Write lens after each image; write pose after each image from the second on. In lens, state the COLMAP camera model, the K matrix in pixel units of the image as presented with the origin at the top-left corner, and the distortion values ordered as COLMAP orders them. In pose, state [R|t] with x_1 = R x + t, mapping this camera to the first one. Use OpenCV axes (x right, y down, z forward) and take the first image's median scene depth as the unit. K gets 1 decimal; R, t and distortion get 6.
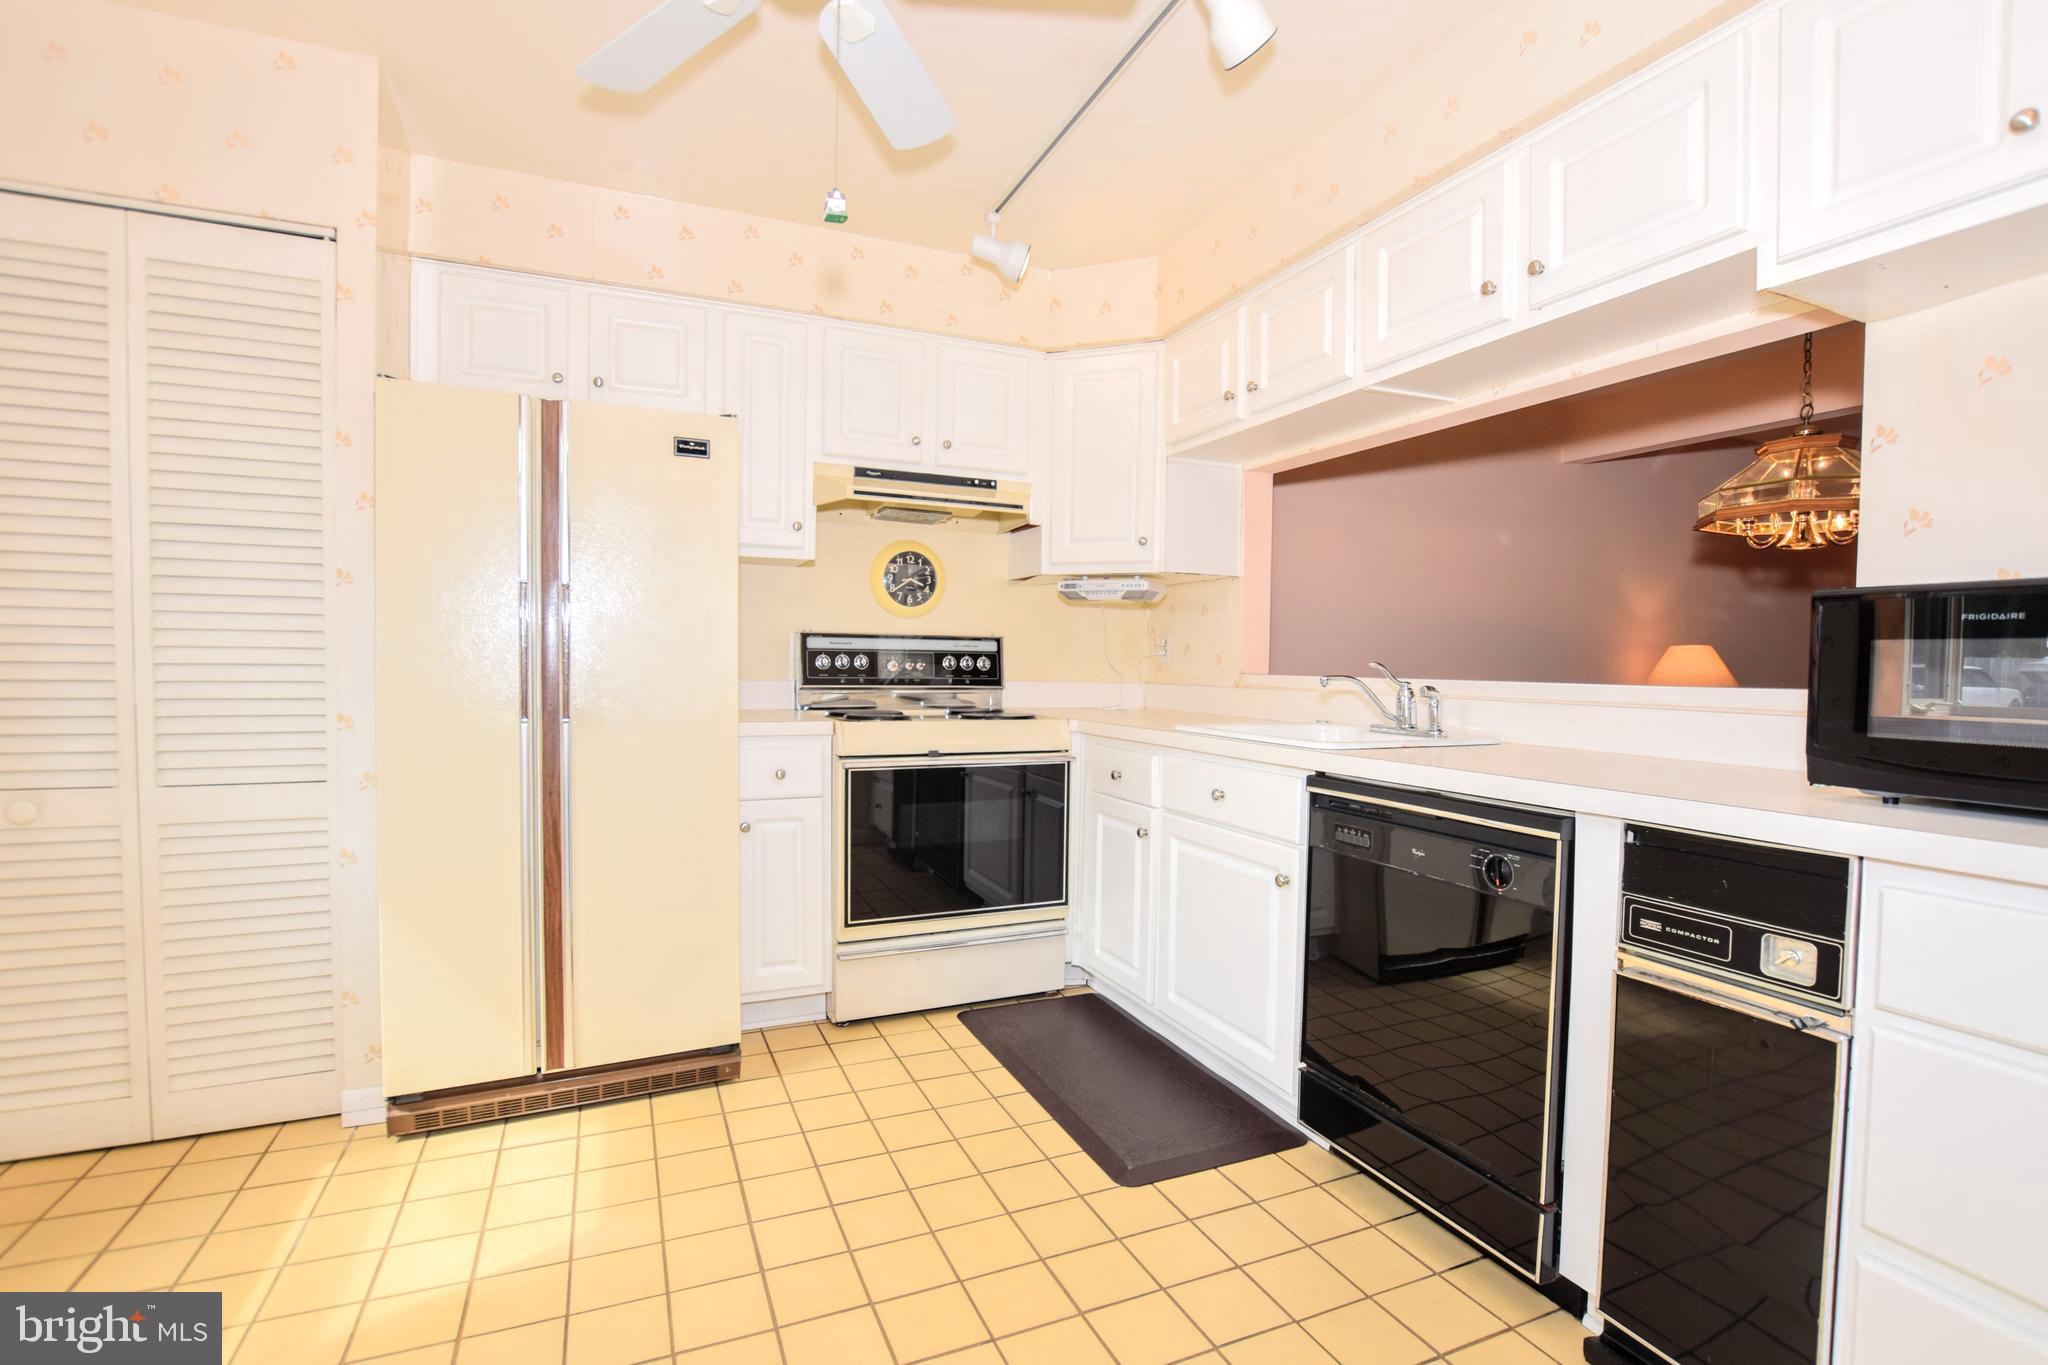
lens RADIAL K [[955.7, 0, 1020.5], [0, 955.7, 684.4], [0, 0, 1]] dist [-0.023768, 0.000177]
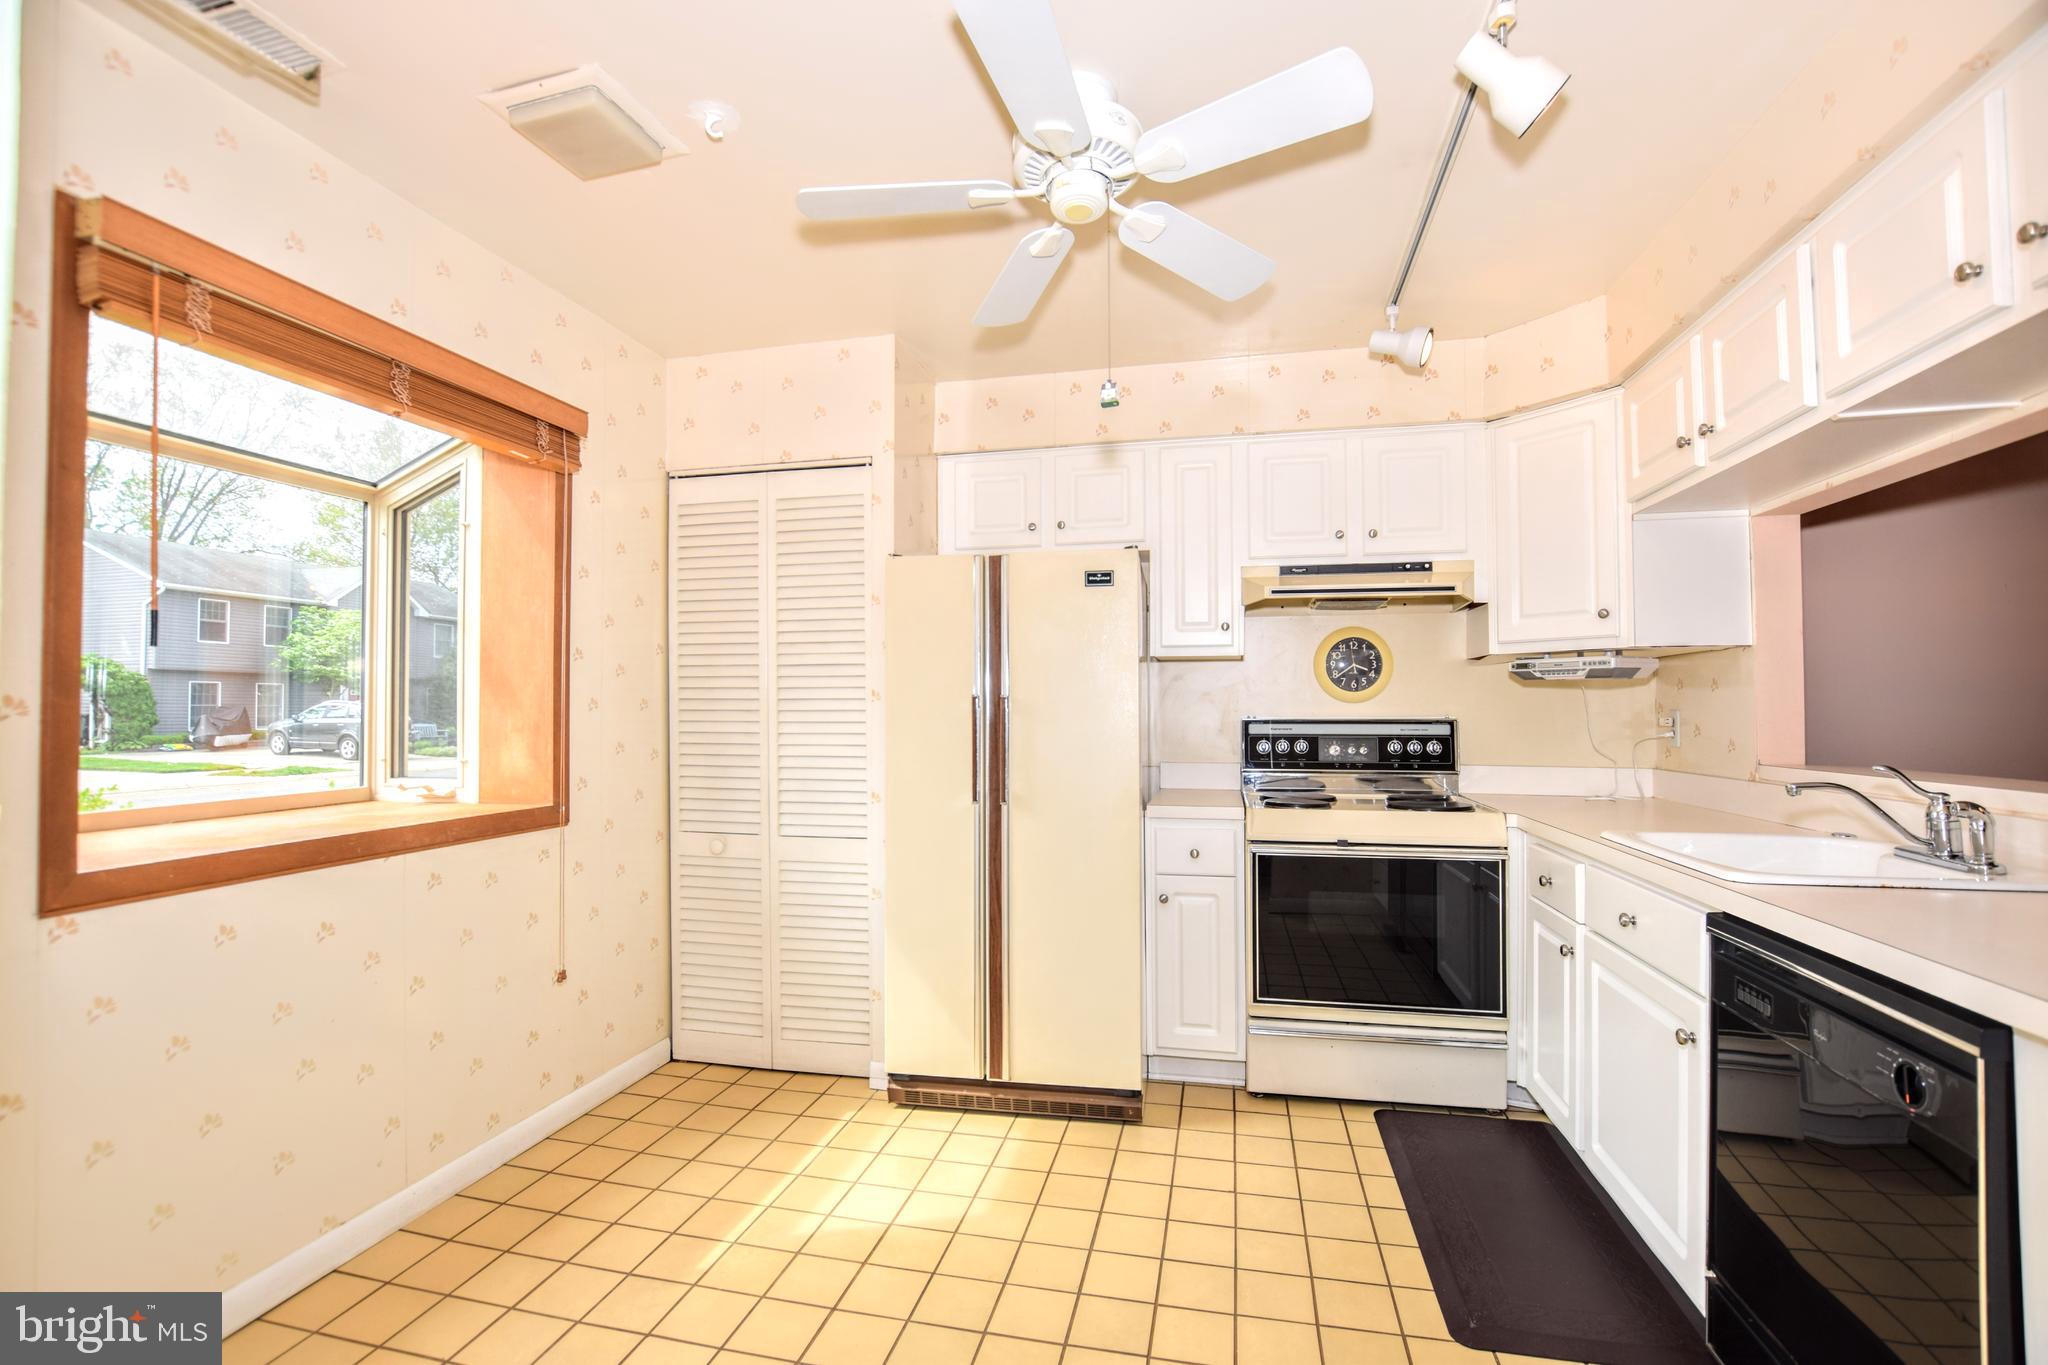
lens RADIAL K [[905.3, 0, 1020.2], [0, 905.3, 686.1], [0, 0, 1]] dist [-0.023477, 0.000573]
pose [[0.804781, -0.031255, -0.592748, 0.229157], [-0.003066, 0.998380, -0.056807, -0.042656], [0.593564, 0.047535, 0.803382, 0.022042]]
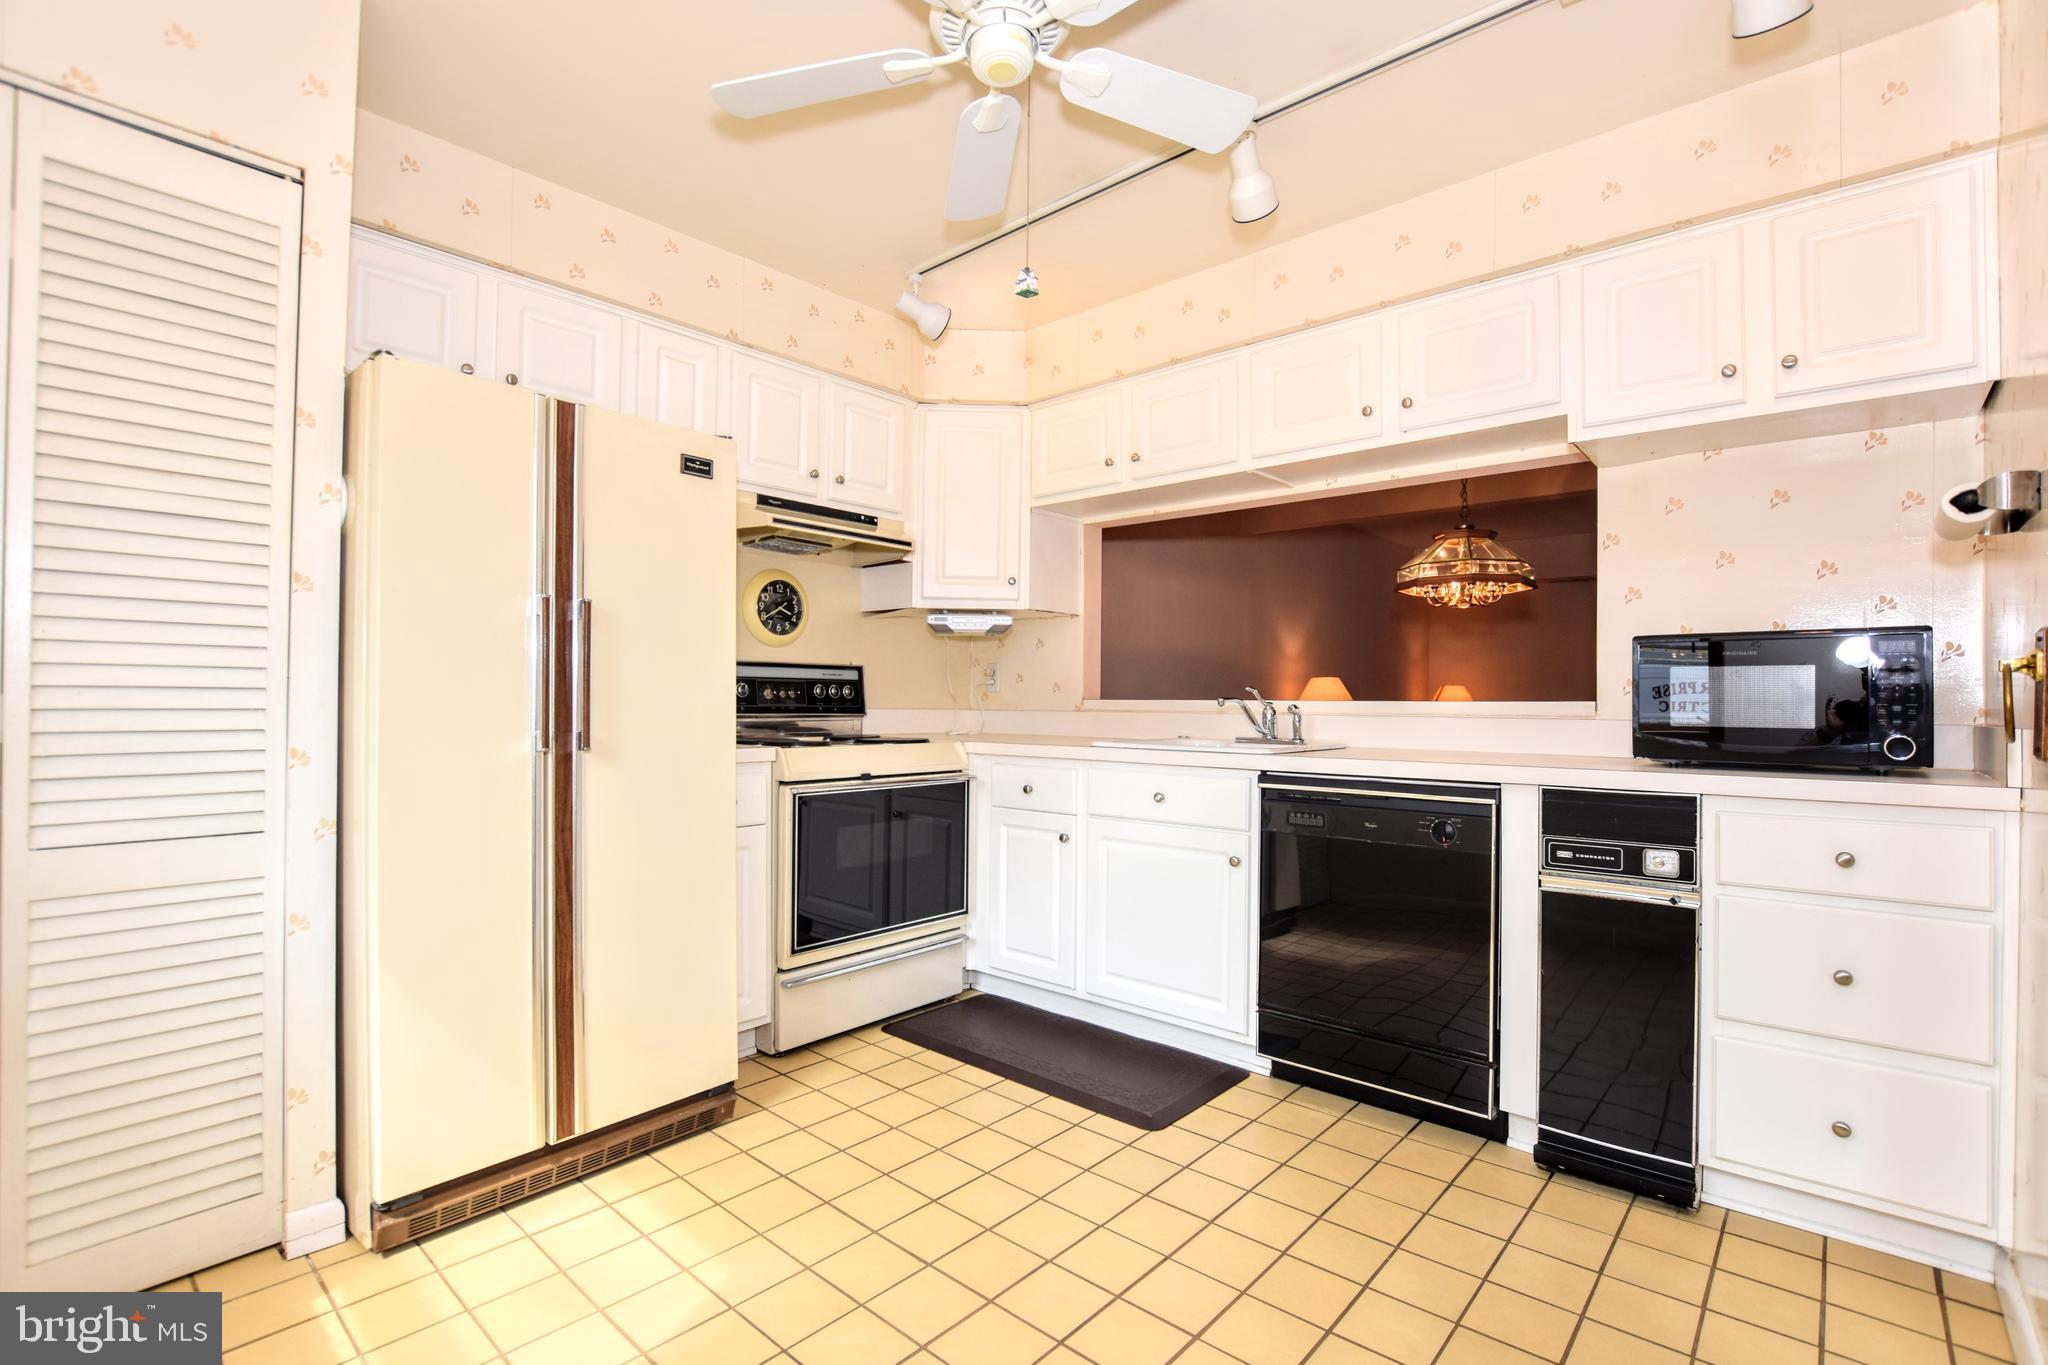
lens RADIAL K [[943.0, 0, 1024.0], [0, 943.0, 682.5], [0, 0, 1]] dist [-0.022630, 0.001326]
pose [[0.907400, 0.001680, 0.420265, -0.405322], [0.015009, 0.999225, -0.036400, 0.011321], [-0.420000, 0.039337, 0.906671, -0.003875]]
